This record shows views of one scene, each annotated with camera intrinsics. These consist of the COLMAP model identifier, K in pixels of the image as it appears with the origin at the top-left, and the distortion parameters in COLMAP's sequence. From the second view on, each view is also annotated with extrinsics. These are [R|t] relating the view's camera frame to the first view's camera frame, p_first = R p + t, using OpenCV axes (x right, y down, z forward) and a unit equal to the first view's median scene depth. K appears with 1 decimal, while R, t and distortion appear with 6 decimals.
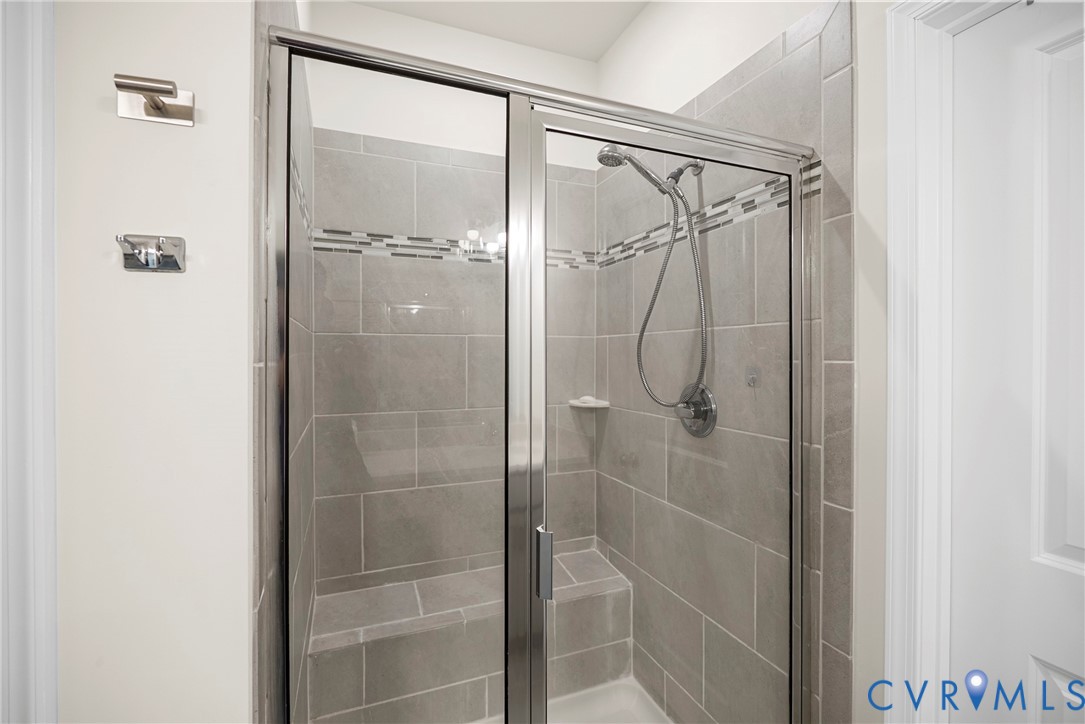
lens RADIAL K [[481.4, 0, 537.4], [0, 481.4, 356.2], [0, 0, 1]] dist [-0.008773, 0.001478]
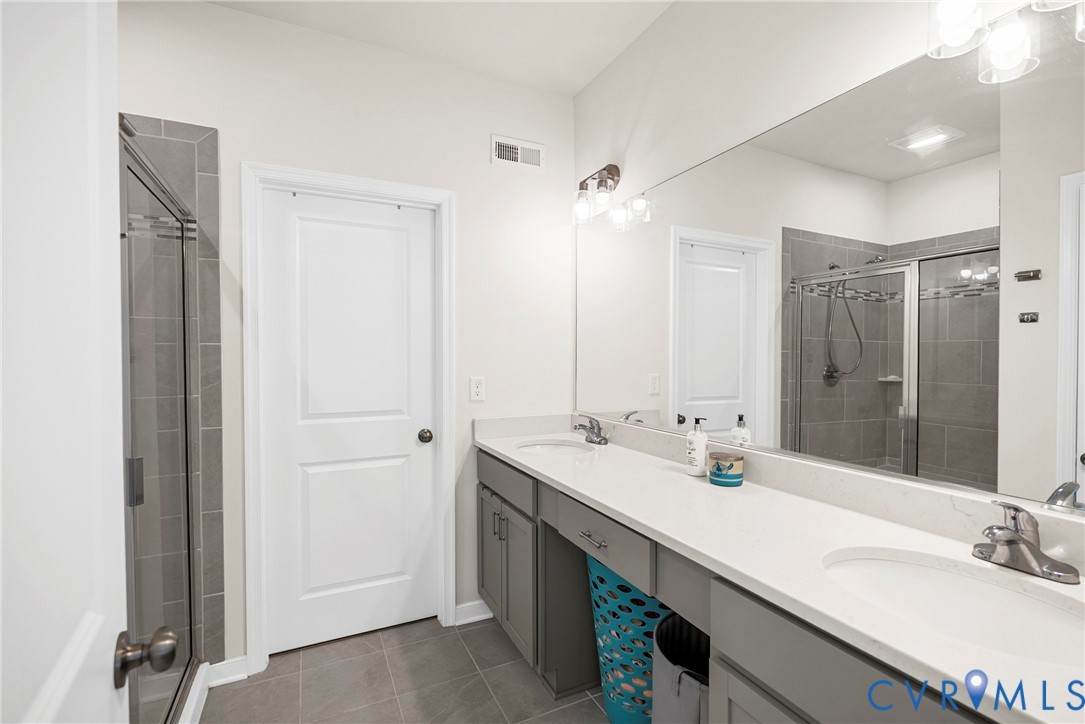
lens RADIAL K [[481.4, 0, 545.4], [0, 481.4, 363.6], [0, 0, 1]] dist [-0.008773, 0.001478]
pose [[-0.085967, -0.019967, 0.996098, -1.152274], [0.007274, 0.999760, 0.020669, 0.055085], [-0.996271, 0.009023, -0.085801, -0.042360]]
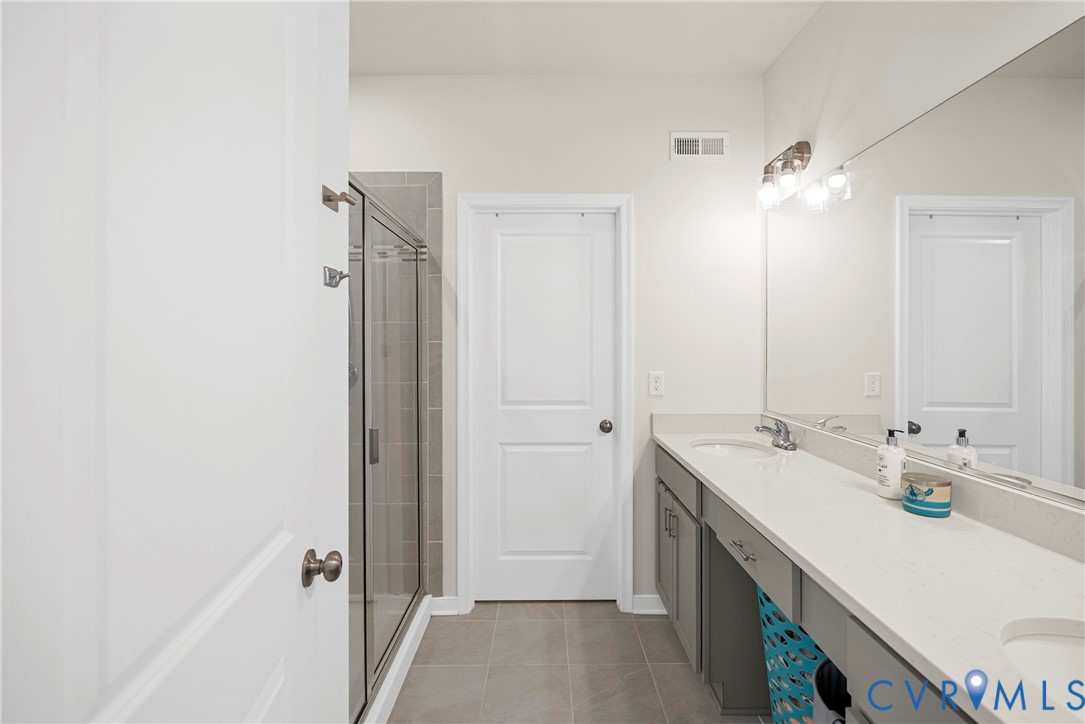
lens RADIAL K [[481.4, 0, 558.7], [0, 481.4, 345.1], [0, 0, 1]] dist [-0.008773, 0.001478]
pose [[0.345832, -0.004400, 0.938286, -1.186525], [0.007845, 0.999968, 0.001798, 0.027698], [-0.938264, 0.006739, 0.345856, -0.265655]]
